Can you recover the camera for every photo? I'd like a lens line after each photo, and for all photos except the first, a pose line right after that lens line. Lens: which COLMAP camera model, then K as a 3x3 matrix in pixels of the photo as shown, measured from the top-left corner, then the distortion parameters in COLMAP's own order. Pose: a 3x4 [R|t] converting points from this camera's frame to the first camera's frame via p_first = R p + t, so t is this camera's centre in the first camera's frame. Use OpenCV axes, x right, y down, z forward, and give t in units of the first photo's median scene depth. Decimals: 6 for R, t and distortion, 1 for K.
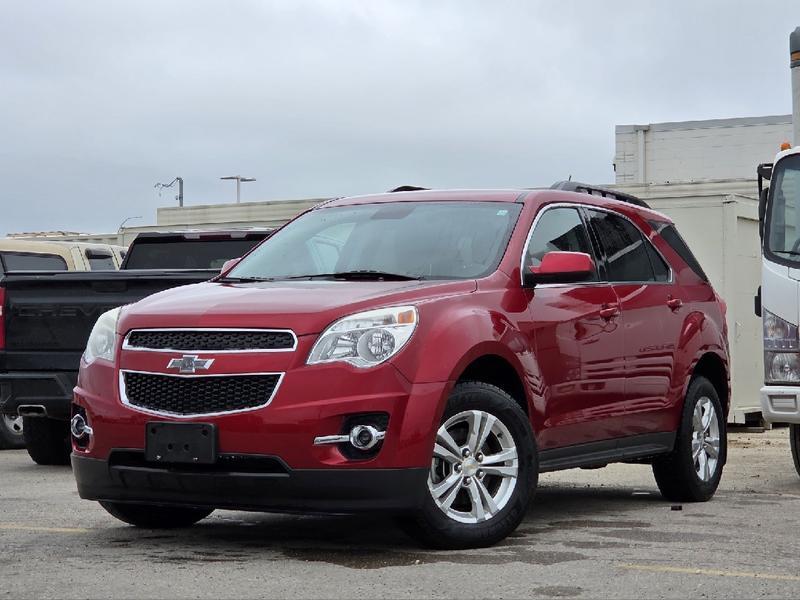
lens RADIAL K [[619.9, 0, 400.0], [0, 619.9, 300.0], [0, 0, 1]] dist [0.001806, 0.013711]
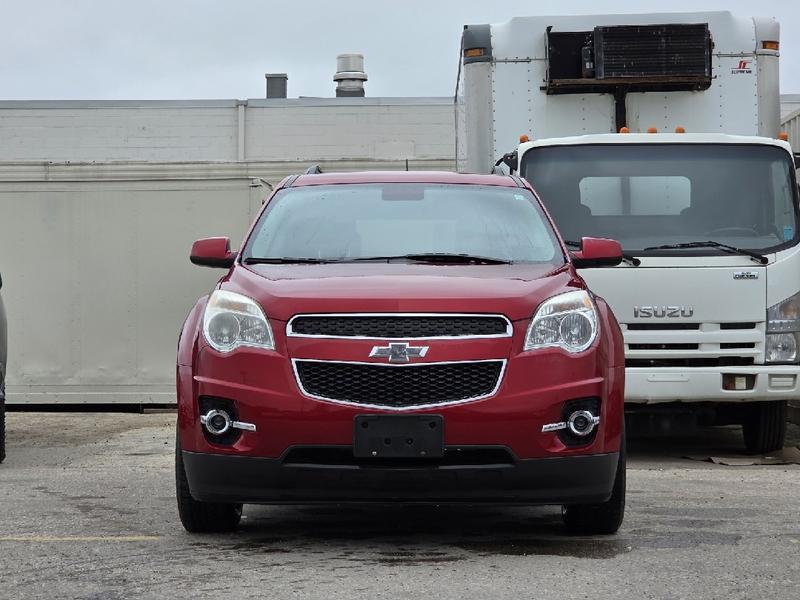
lens RADIAL K [[619.9, 0, 400.0], [0, 619.9, 300.0], [0, 0, 1]] dist [0.001806, 0.013711]
pose [[0.983328, 0.000999, 0.181836, -0.510190], [-0.005718, 0.999660, 0.025432, 0.001822], [-0.181748, -0.026048, 0.983000, 0.088604]]
